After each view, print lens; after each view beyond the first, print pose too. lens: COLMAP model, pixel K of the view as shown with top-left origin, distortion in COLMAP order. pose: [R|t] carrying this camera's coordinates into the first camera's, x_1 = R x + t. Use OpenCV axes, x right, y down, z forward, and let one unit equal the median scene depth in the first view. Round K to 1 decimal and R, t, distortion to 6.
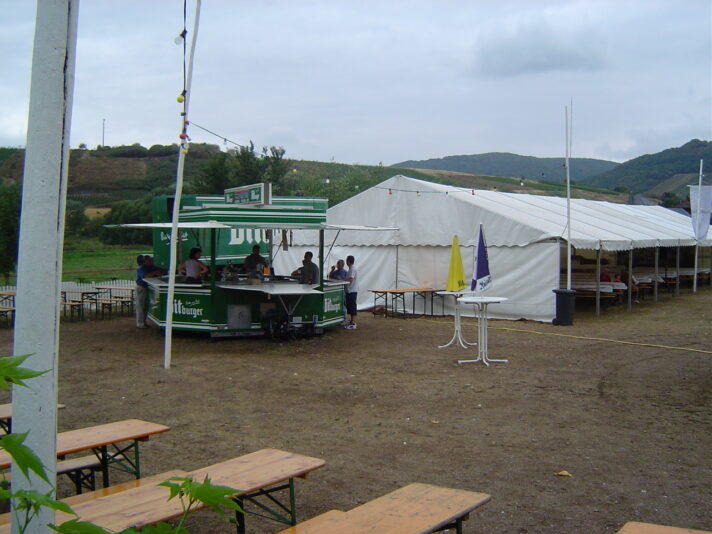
lens RADIAL K [[820.8, 0, 357.8], [0, 820.8, 260.8], [0, 0, 1]] dist [-0.129769, 0.000000]
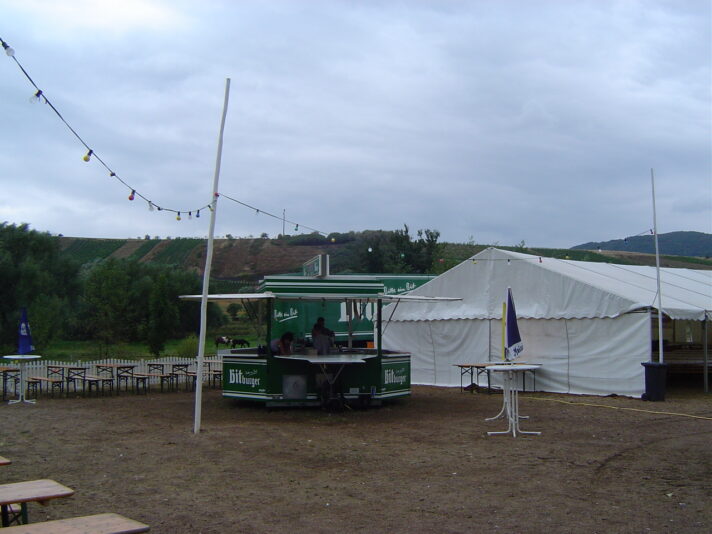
lens RADIAL K [[820.8, 0, 357.1], [0, 820.8, 267.9], [0, 0, 1]] dist [-0.129769, 0.000000]
pose [[0.976006, -0.020895, -0.216739, 0.146357], [0.000155, 0.995451, -0.095271, 0.017963], [0.217743, 0.092951, 0.971570, 0.024353]]
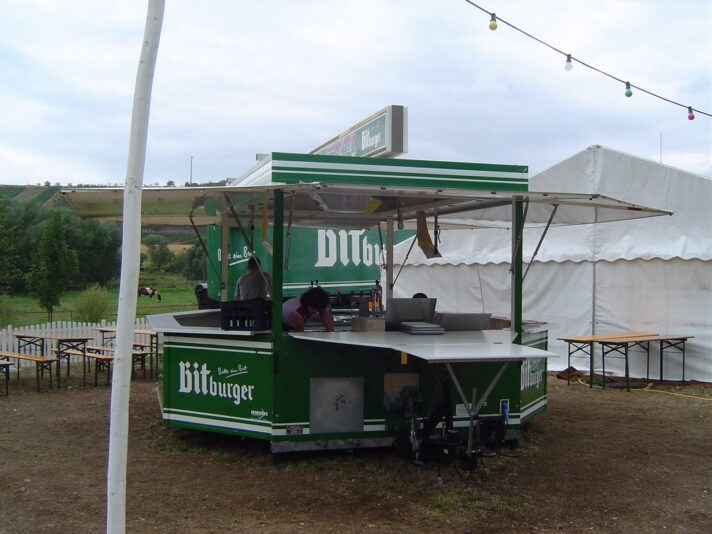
lens RADIAL K [[820.8, 0, 361.1], [0, 820.8, 262.9], [0, 0, 1]] dist [-0.129769, 0.000000]
pose [[0.994964, -0.001185, -0.100224, -0.085361], [-0.003160, 0.999062, -0.043178, 0.011291], [0.100181, 0.043277, 0.994028, 0.546765]]
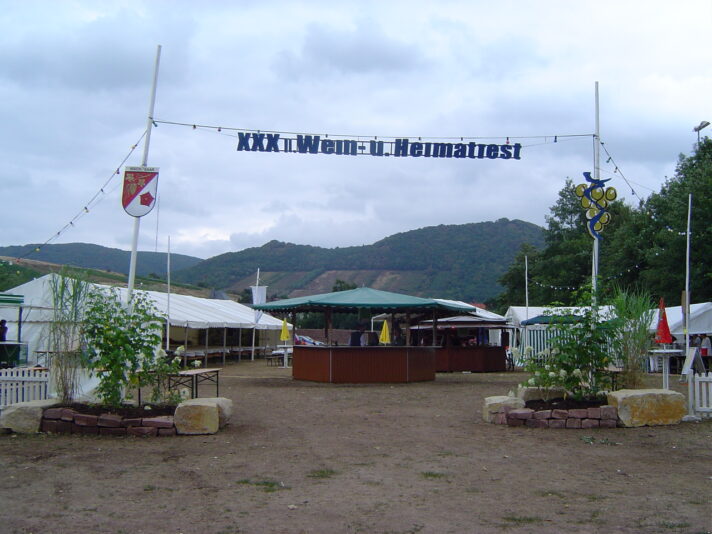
lens RADIAL K [[820.8, 0, 361.1], [0, 820.8, 266.9], [0, 0, 1]] dist [-0.129769, 0.000000]
pose [[0.875233, 0.048125, 0.481301, -0.222317], [0.003742, 0.994335, -0.106229, 0.052656], [-0.483687, 0.094776, 0.870095, -0.706546]]
